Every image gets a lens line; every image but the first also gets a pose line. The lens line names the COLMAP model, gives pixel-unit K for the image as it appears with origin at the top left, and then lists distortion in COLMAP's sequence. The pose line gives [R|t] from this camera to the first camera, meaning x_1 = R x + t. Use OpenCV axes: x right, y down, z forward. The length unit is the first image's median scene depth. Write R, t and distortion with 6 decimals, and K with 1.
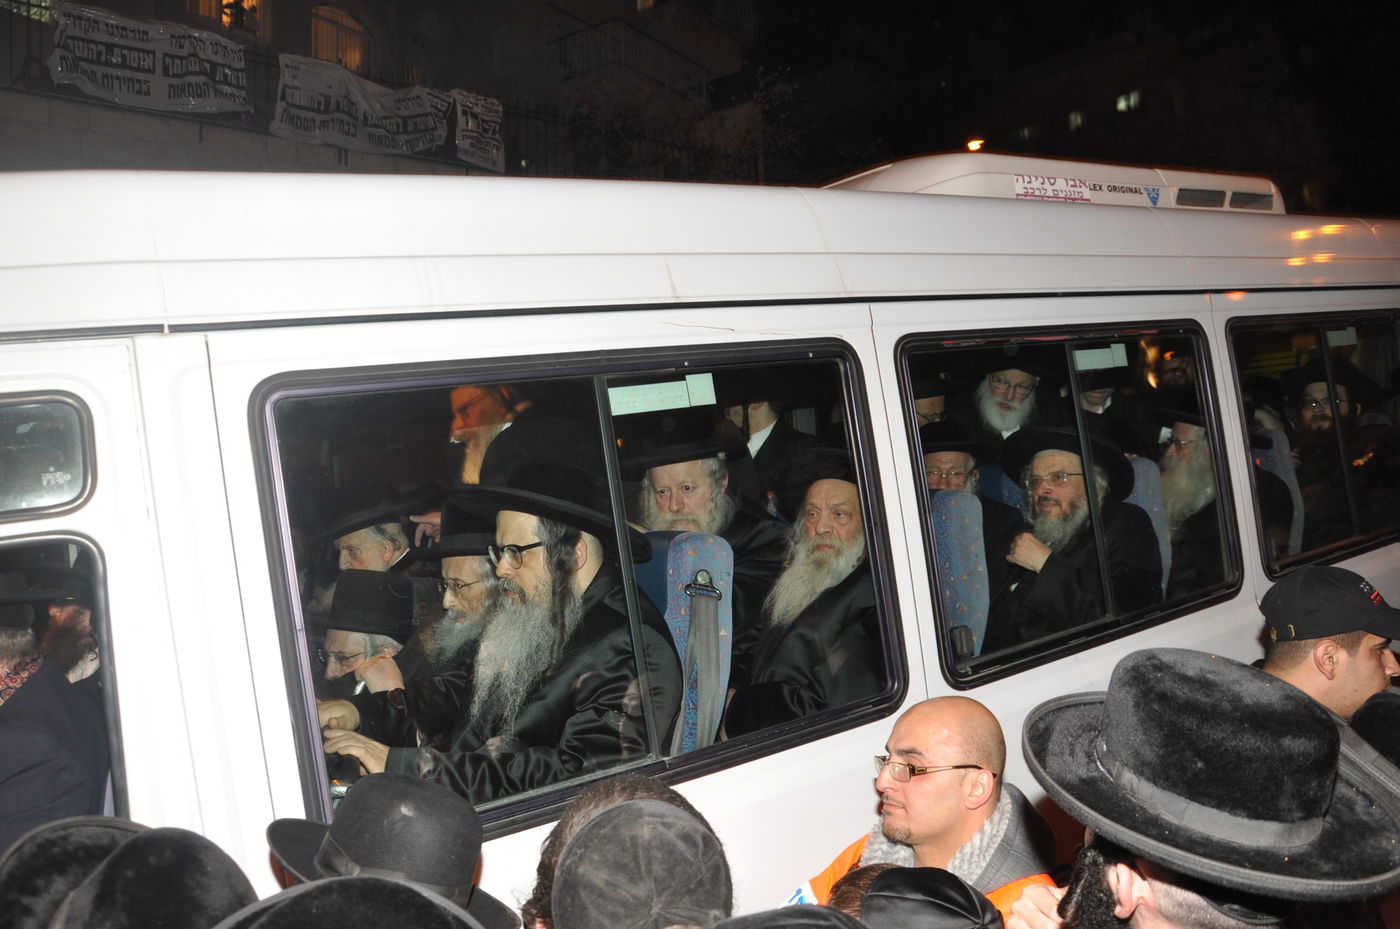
lens RADIAL K [[1090.0, 0, 680.3], [0, 1090.0, 467.3], [0, 0, 1]] dist [-0.132502, 0.080989]
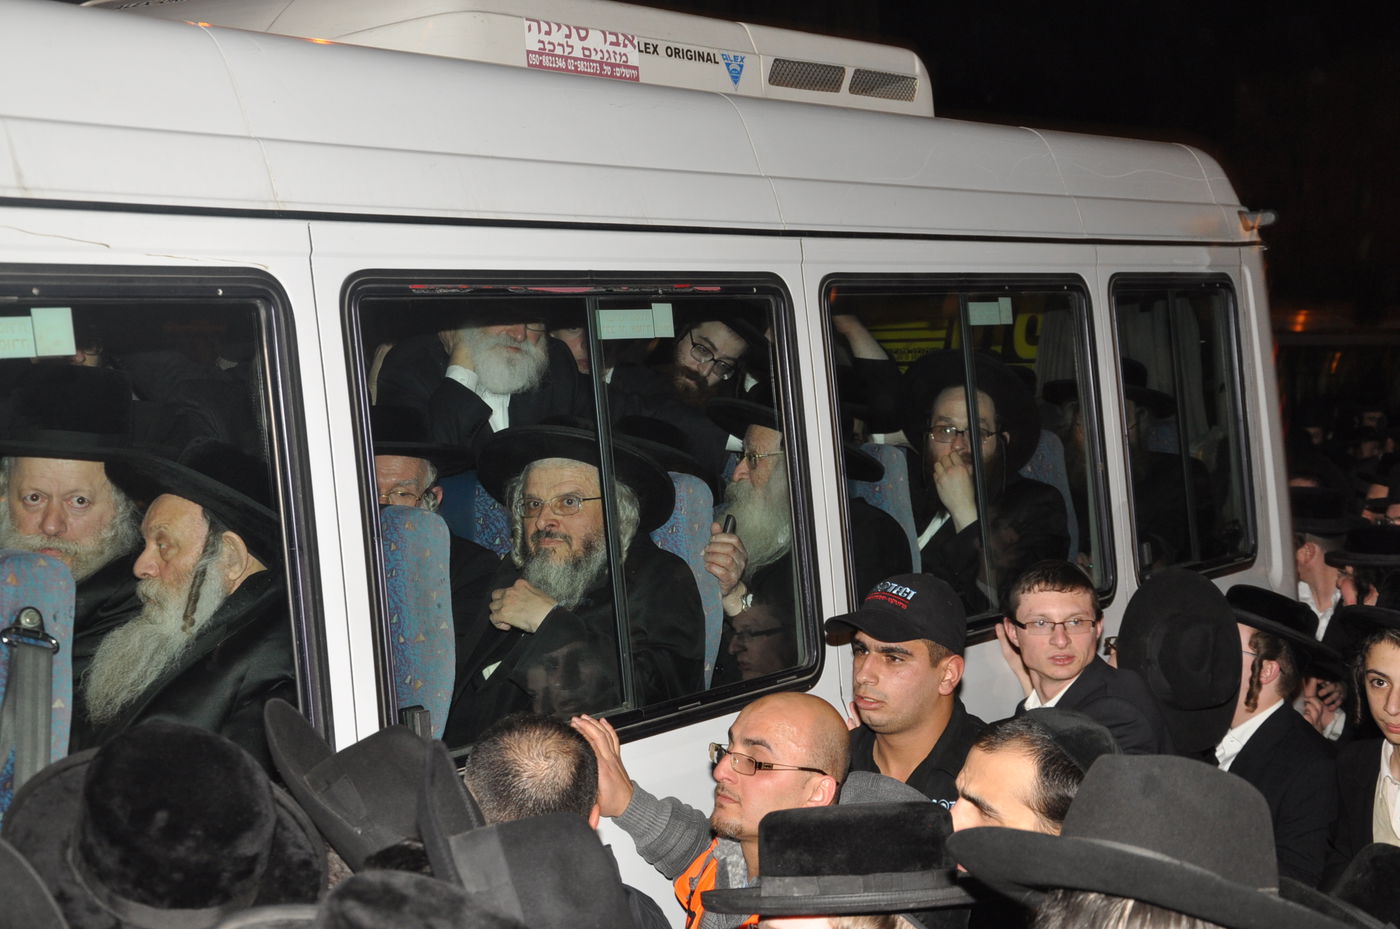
lens RADIAL K [[2314.1, 0, 711.7], [0, 2314.1, 445.0], [0, 0, 1]] dist [0.337221, 0.000000]
pose [[0.917993, 0.058480, 0.392261, -0.138592], [-0.051765, 0.998276, -0.027682, 0.013179], [-0.393203, 0.005106, 0.919438, -0.381985]]
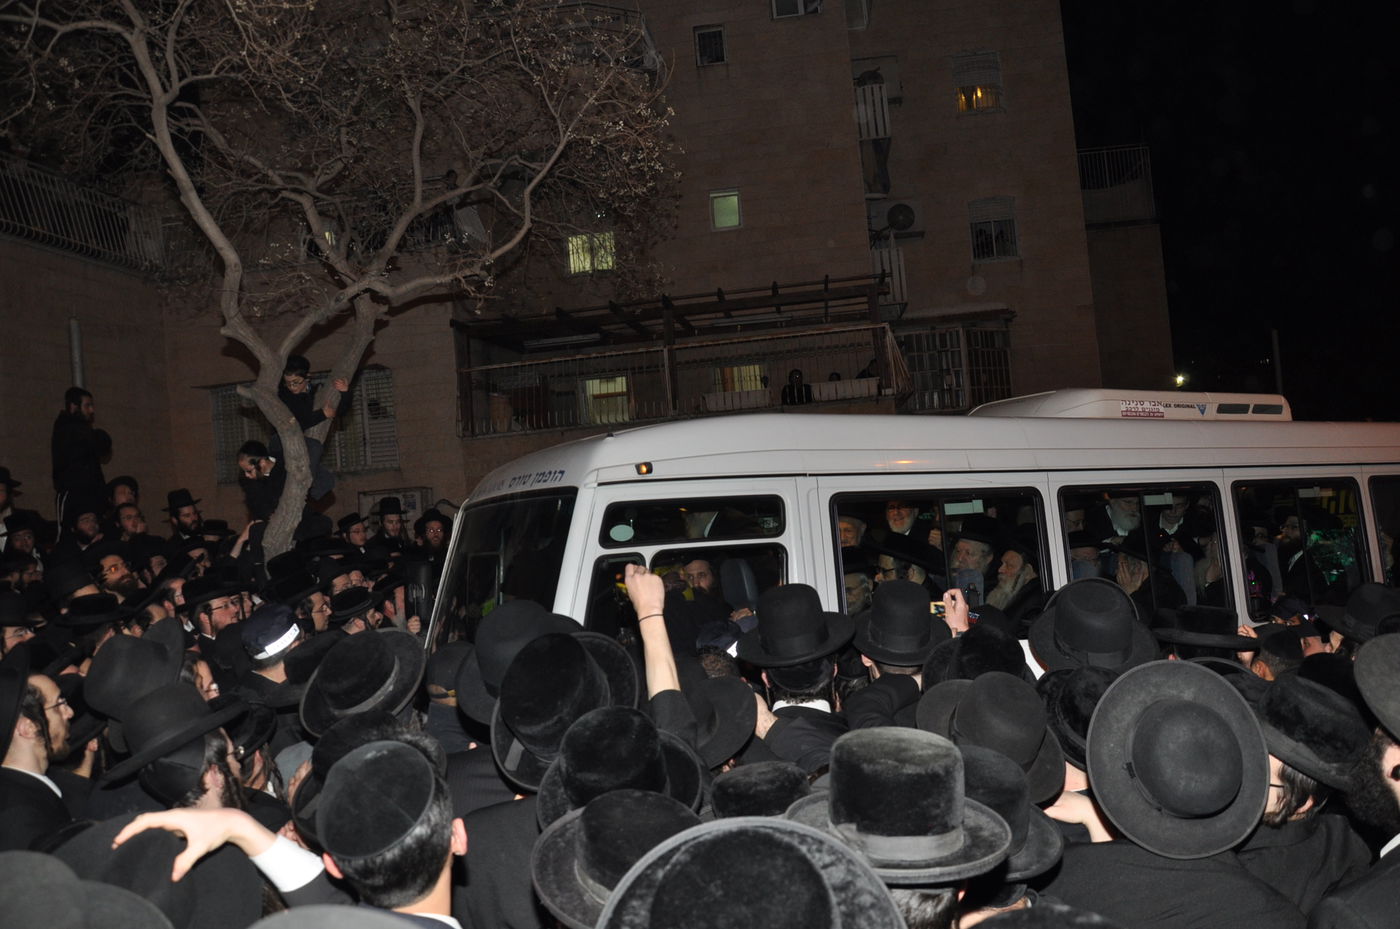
lens RADIAL K [[1090.0, 0, 701.2], [0, 1090.0, 467.0], [0, 0, 1]] dist [-0.132502, 0.080989]
pose [[0.993324, 0.050749, -0.103590, -0.271169], [-0.060760, 0.993536, -0.095891, 0.085536], [0.098054, 0.101545, 0.989987, -1.132894]]
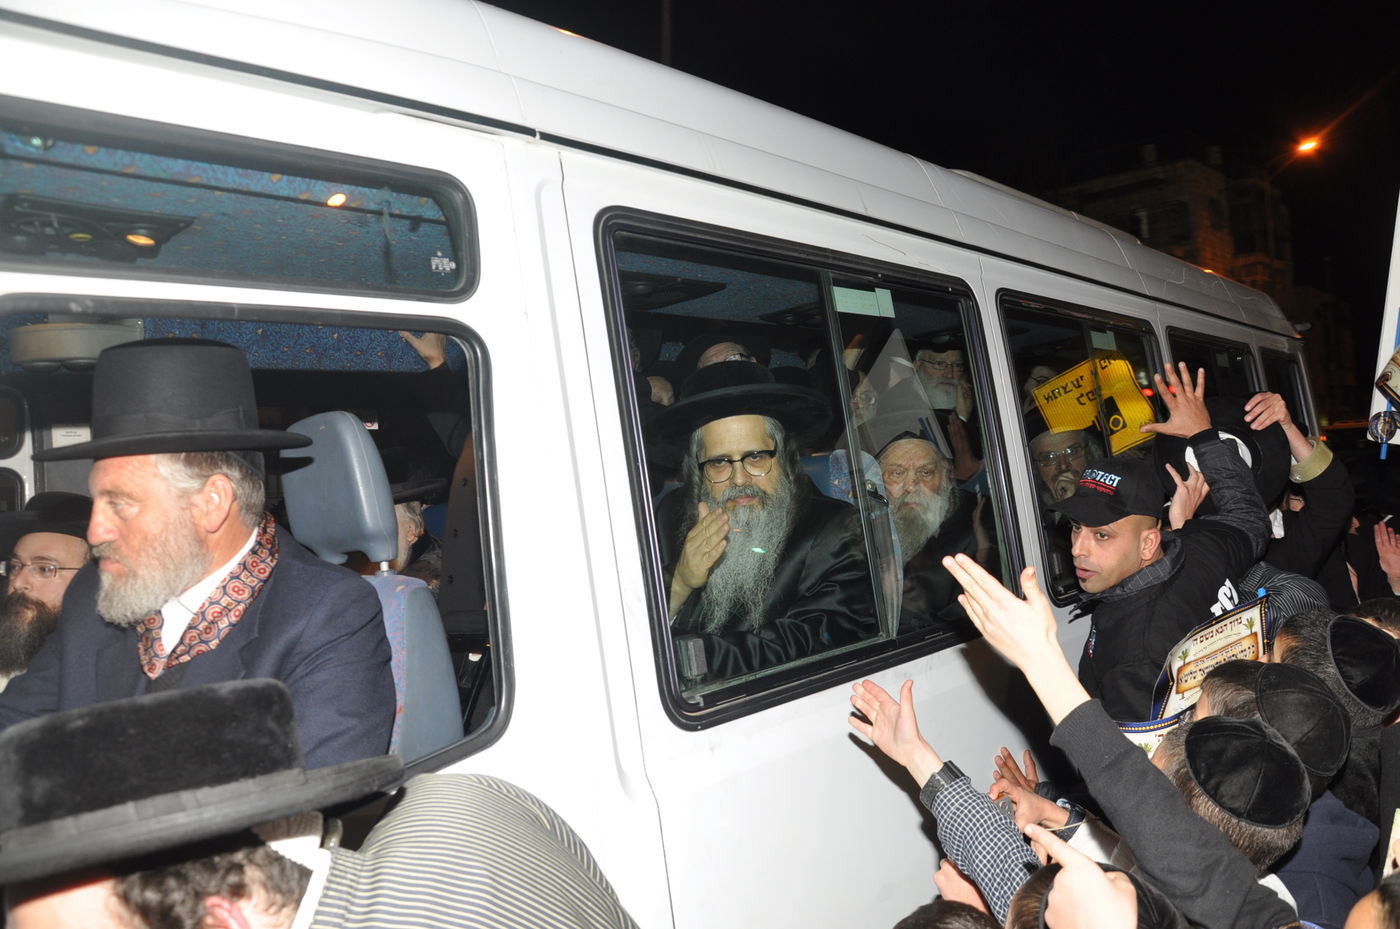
lens RADIAL K [[1090.0, 0, 701.9], [0, 1090.0, 459.3], [0, 0, 1]] dist [-0.132502, 0.080989]
pose [[0.959847, 0.027766, 0.279148, -0.351277], [0.002870, 0.994066, -0.108743, 0.154579], [-0.280511, 0.105178, 0.954071, 0.037730]]
